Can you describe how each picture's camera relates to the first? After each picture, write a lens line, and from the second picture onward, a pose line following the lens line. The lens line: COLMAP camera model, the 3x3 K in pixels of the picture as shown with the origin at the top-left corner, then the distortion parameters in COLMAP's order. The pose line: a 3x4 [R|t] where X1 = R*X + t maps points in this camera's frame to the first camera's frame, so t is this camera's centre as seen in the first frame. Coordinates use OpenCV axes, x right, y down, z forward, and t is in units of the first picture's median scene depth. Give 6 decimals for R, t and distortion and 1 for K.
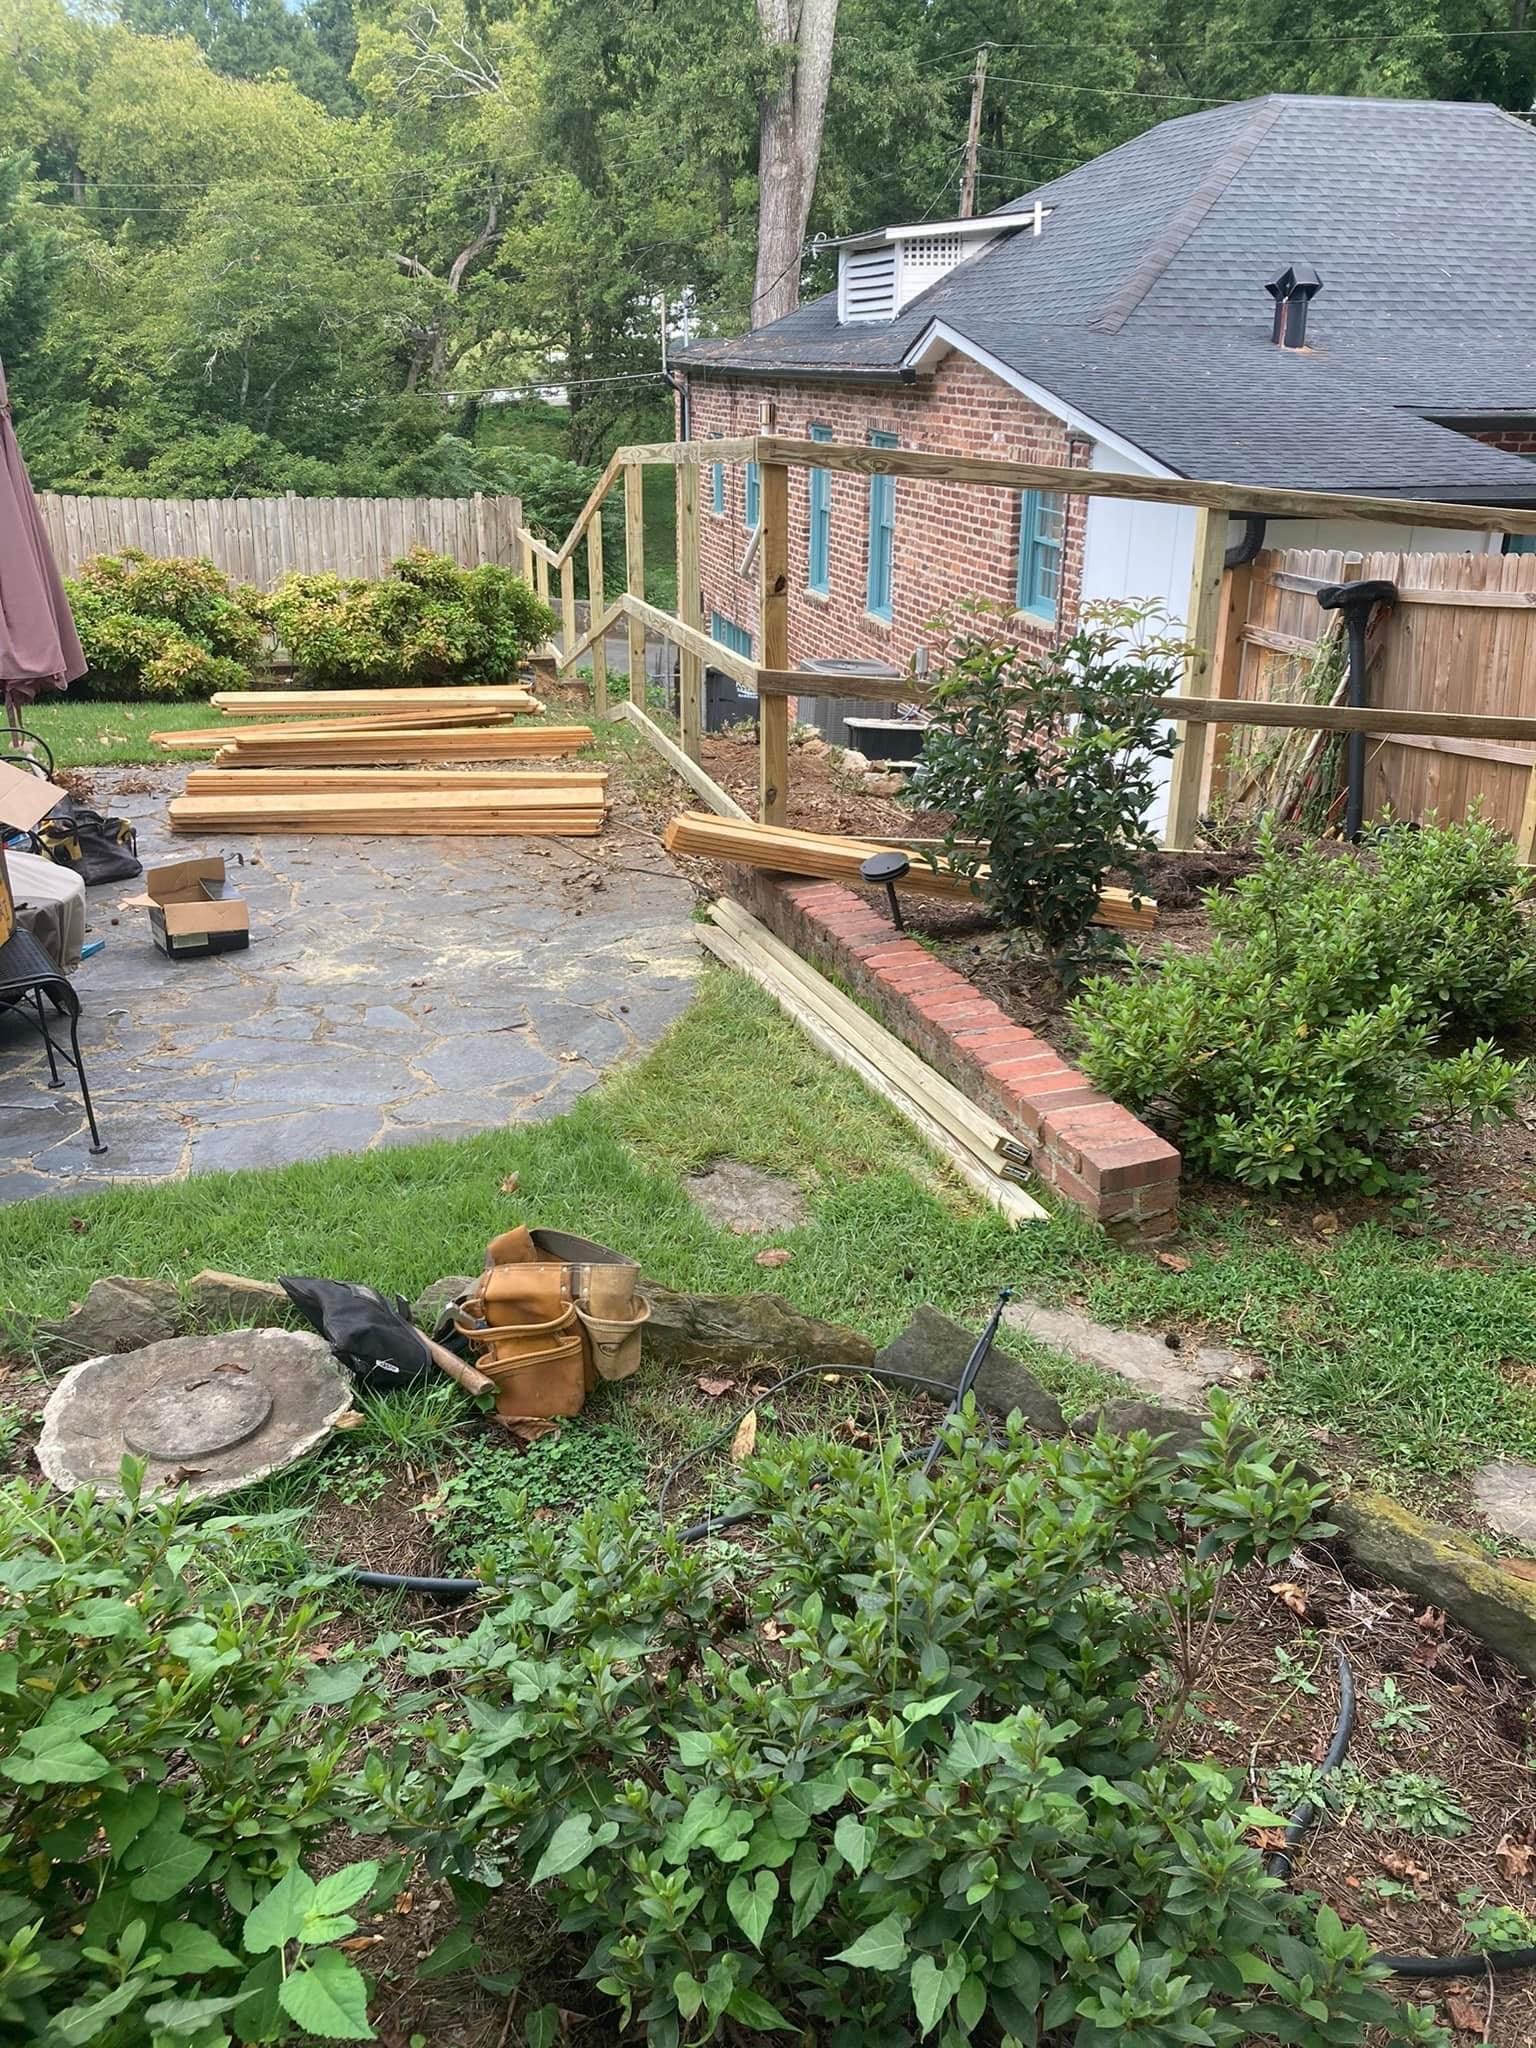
lens RADIAL K [[1709.2, 0, 773.1], [0, 1709.2, 1018.5], [0, 0, 1]] dist [-0.015302, 0.045124]
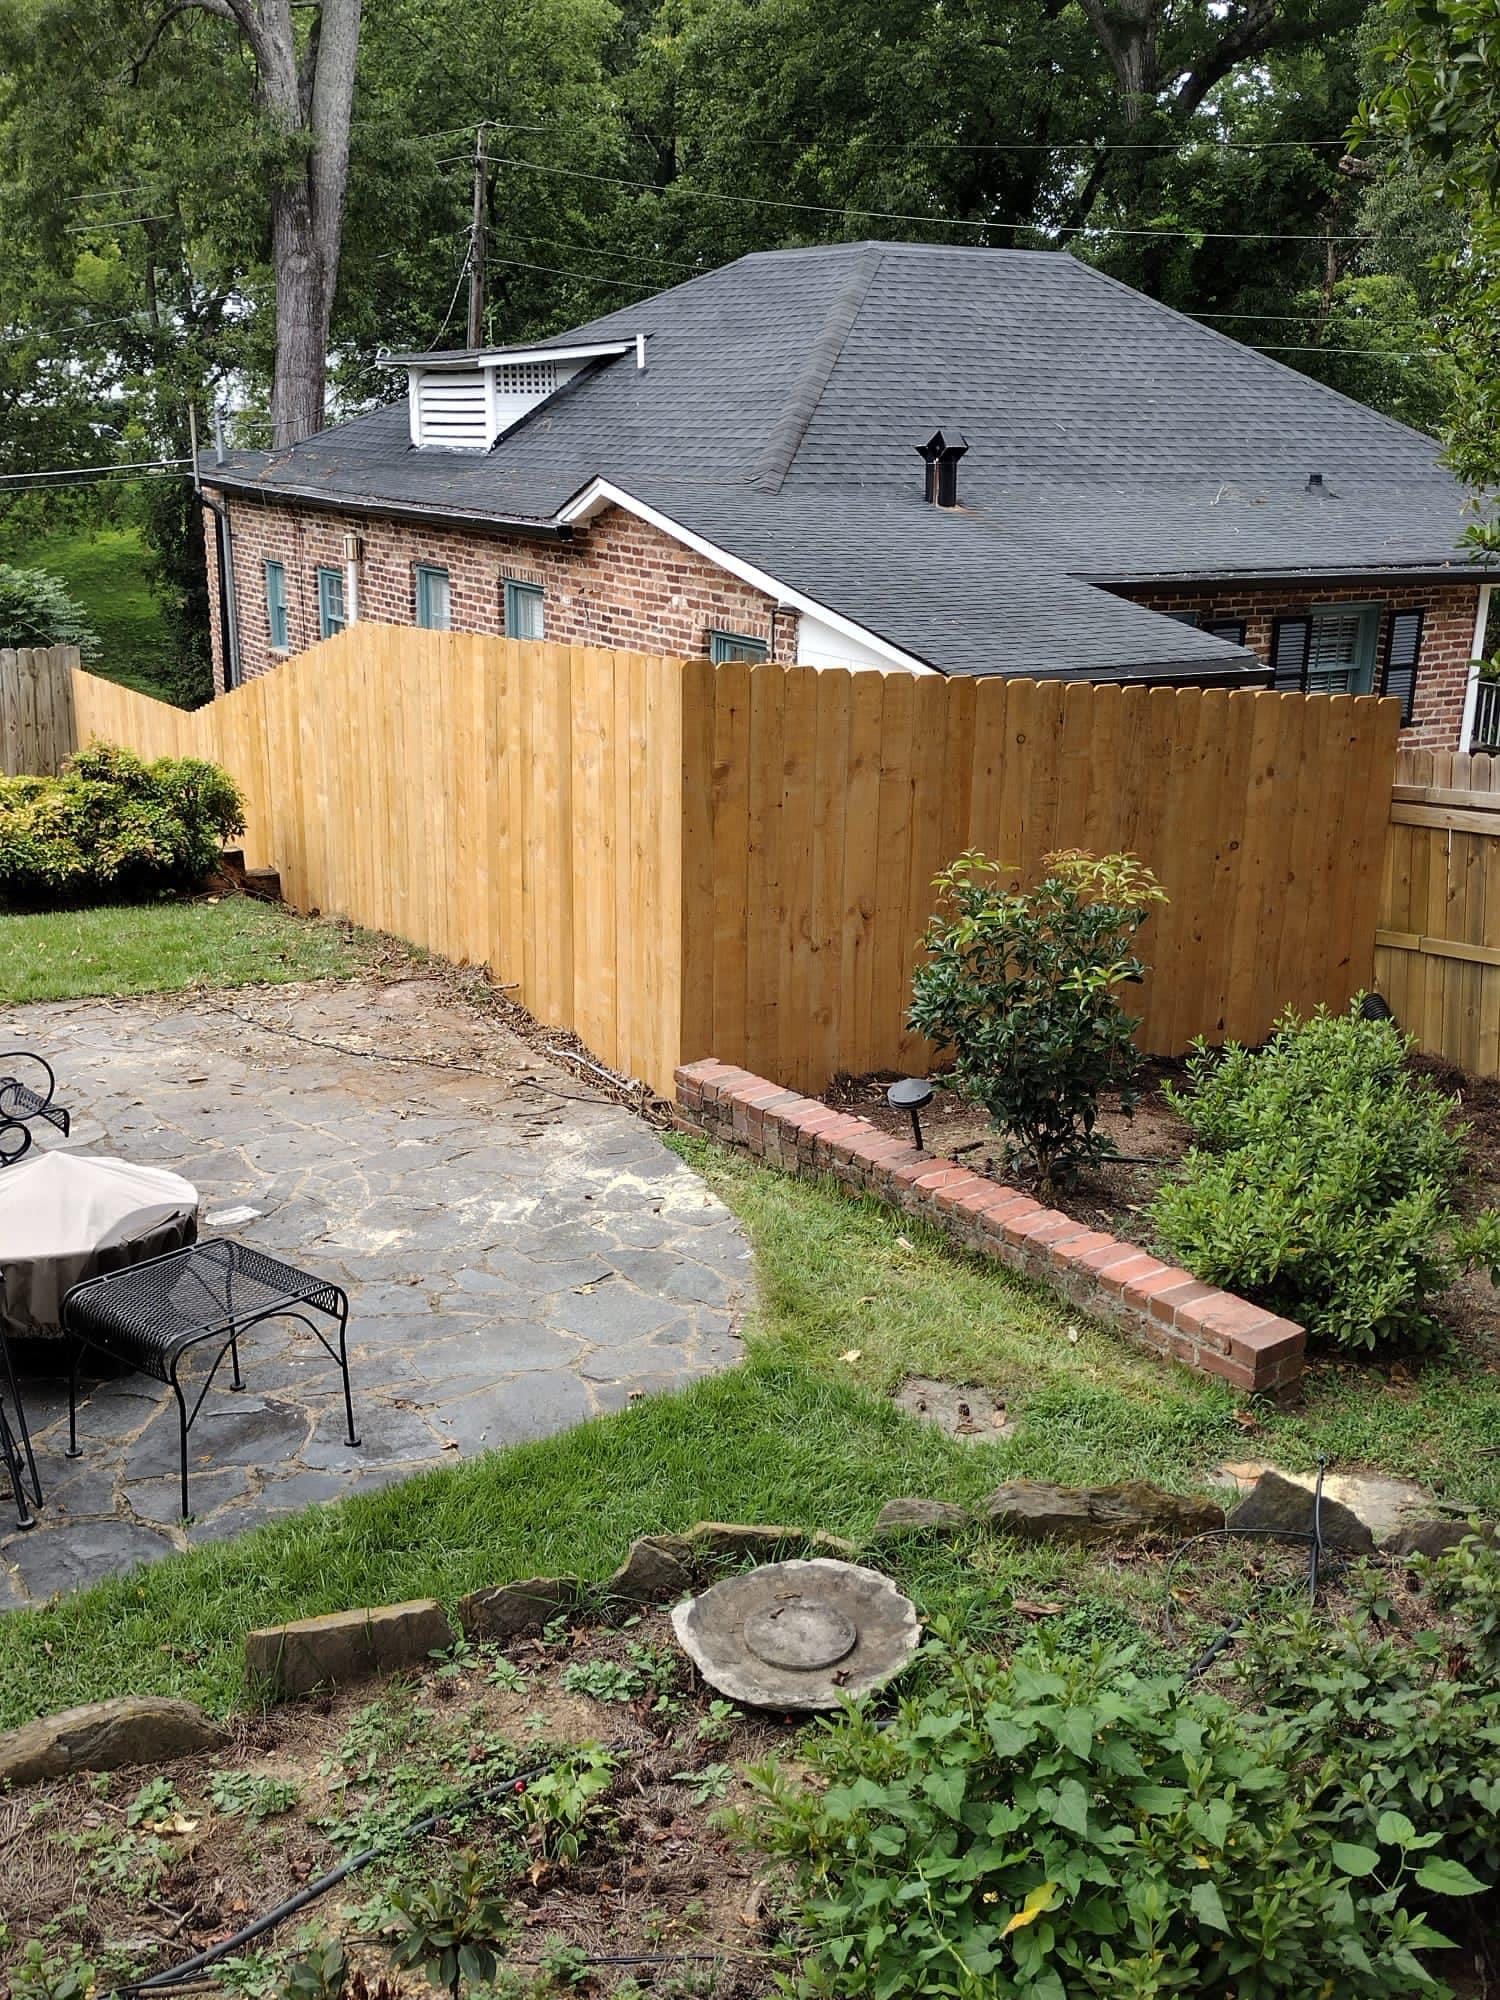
lens RADIAL K [[2054.4, 0, 749.1], [0, 2054.4, 1007.2], [0, 0, 1]] dist [0.029014, 0.000000]
pose [[0.956961, -0.069266, 0.281828, -0.168494], [0.091539, 0.993570, -0.066630, -0.028028], [-0.275400, 0.089560, 0.957149, -0.105323]]
